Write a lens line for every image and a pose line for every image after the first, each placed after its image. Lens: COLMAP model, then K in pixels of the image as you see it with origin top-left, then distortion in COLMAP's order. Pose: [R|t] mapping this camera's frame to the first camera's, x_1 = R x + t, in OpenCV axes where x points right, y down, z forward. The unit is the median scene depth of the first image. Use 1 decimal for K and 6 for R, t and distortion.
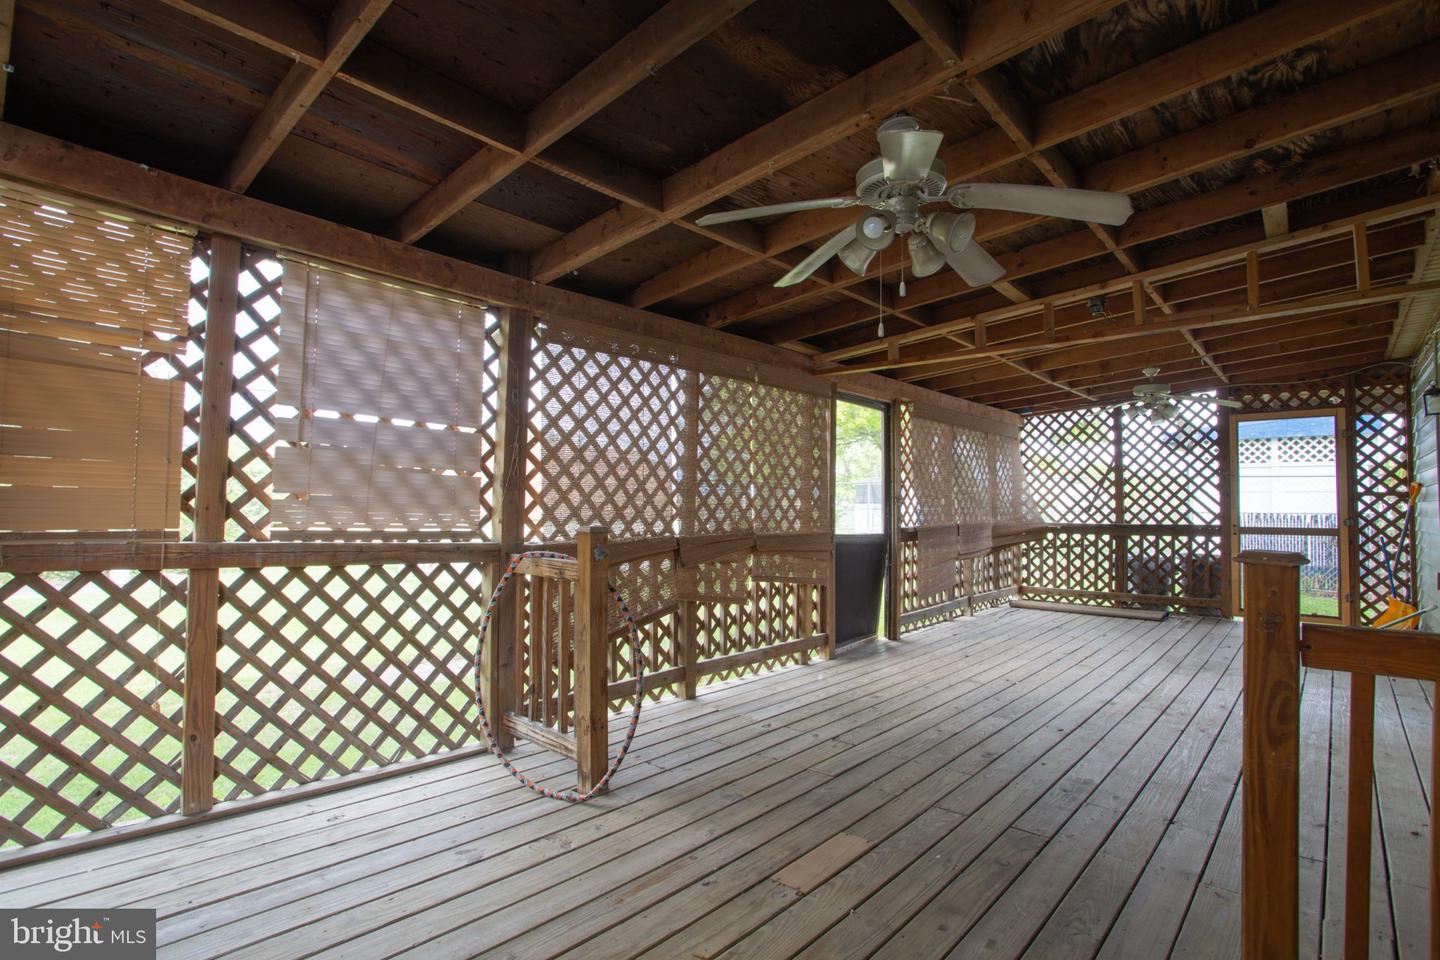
lens RADIAL K [[722.6, 0, 733.7], [0, 722.6, 479.0], [0, 0, 1]] dist [-0.055013, 0.019375]
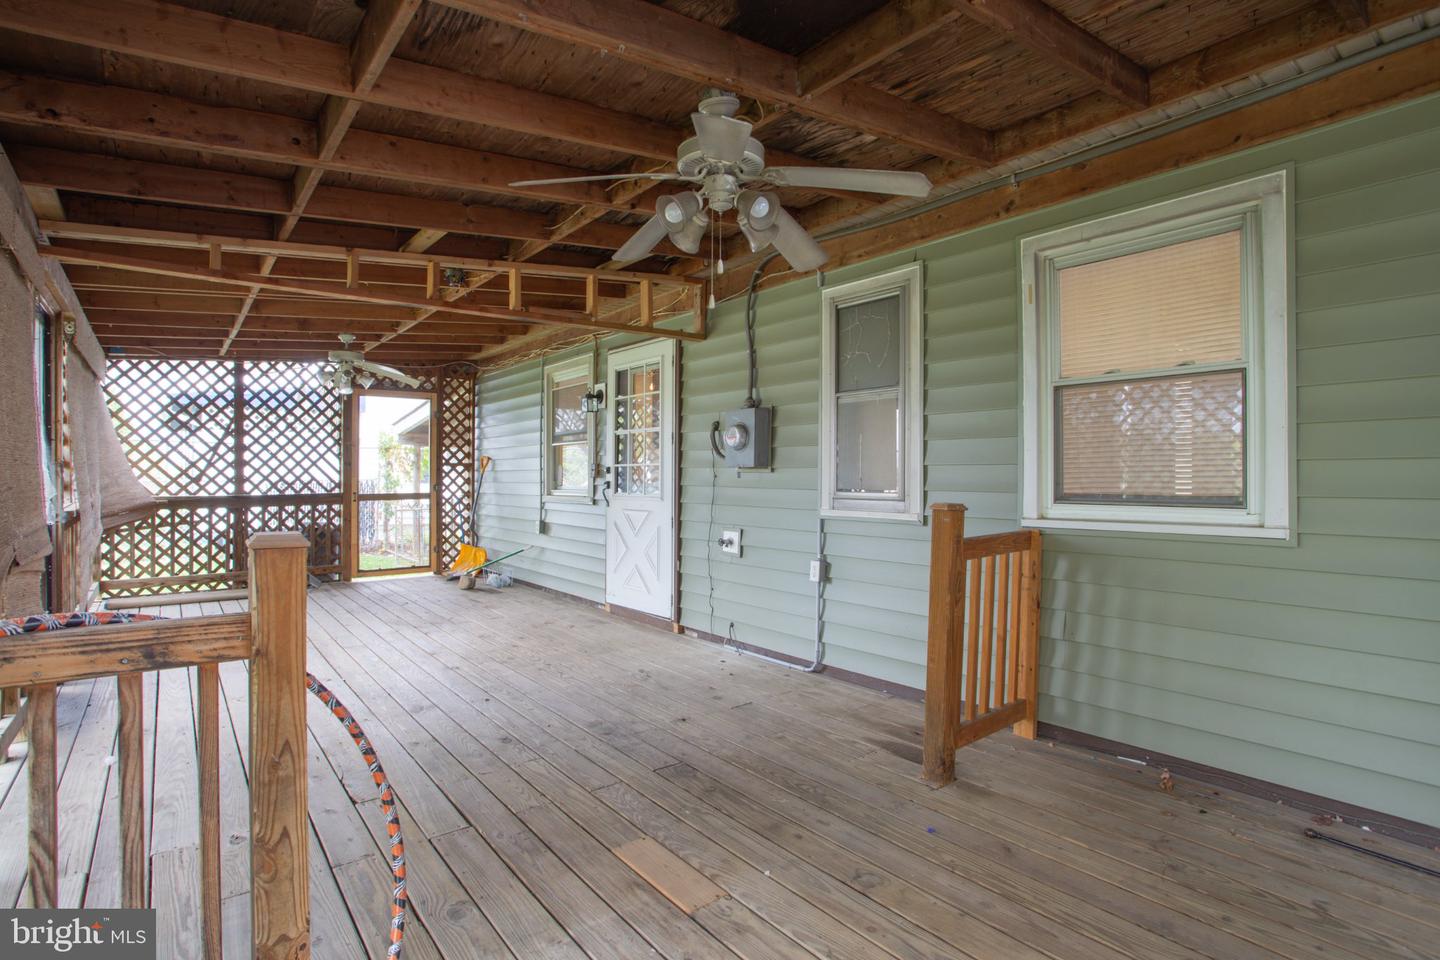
lens RADIAL K [[722.6, 0, 732.8], [0, 722.6, 476.0], [0, 0, 1]] dist [-0.055013, 0.019375]
pose [[0.176045, -0.007829, 0.984351, -0.221114], [-0.034160, 0.999318, 0.014058, 0.005270], [-0.983789, -0.036100, 0.175657, 0.231361]]
